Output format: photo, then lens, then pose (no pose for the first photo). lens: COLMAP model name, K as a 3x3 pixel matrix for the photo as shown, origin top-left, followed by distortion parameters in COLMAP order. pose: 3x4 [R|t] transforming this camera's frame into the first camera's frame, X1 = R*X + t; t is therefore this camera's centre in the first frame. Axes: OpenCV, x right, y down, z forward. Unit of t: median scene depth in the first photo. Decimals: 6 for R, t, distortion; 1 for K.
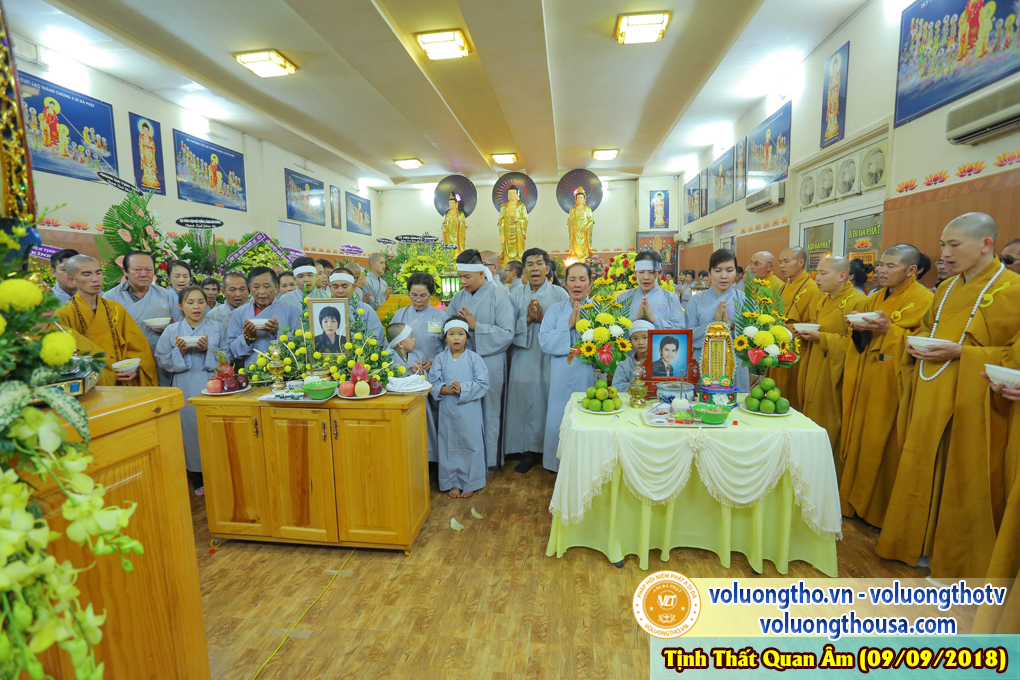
lens RADIAL K [[520.8, 0, 510.4], [0, 520.8, 333.5], [0, 0, 1]] dist [-0.049442, 0.031445]
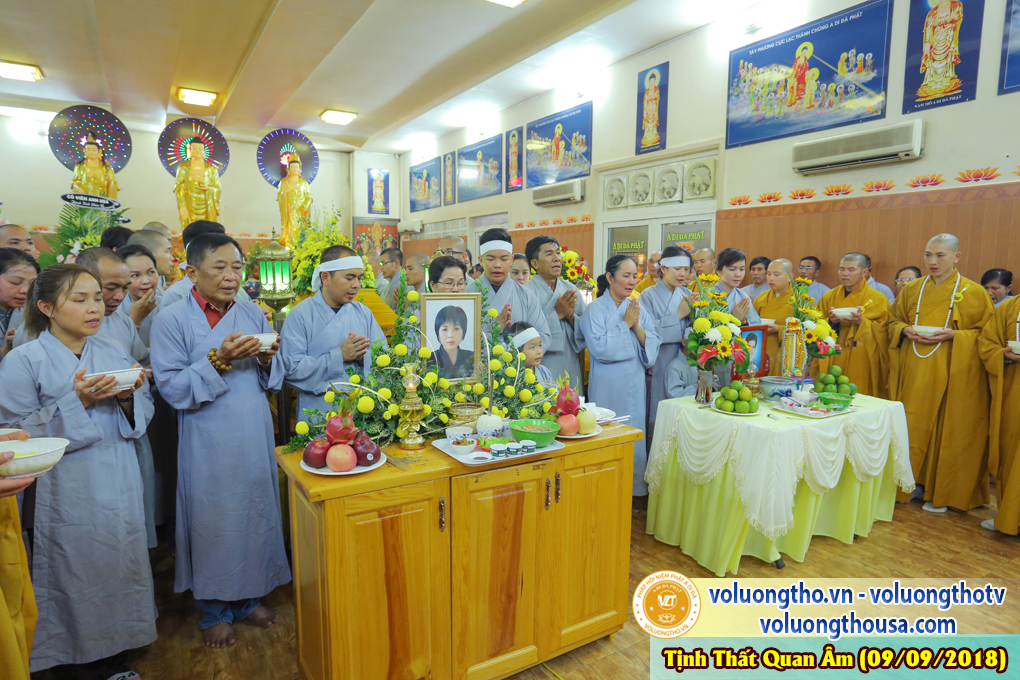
lens RADIAL K [[606.1, 0, 512.0], [0, 606.1, 337.2], [0, 0, 1]] dist [0.002392, 0.001940]
pose [[0.761785, -0.041351, 0.646509, -0.651877], [0.038715, 0.999083, 0.018284, -0.020170], [-0.646672, 0.011101, 0.762687, 0.318912]]
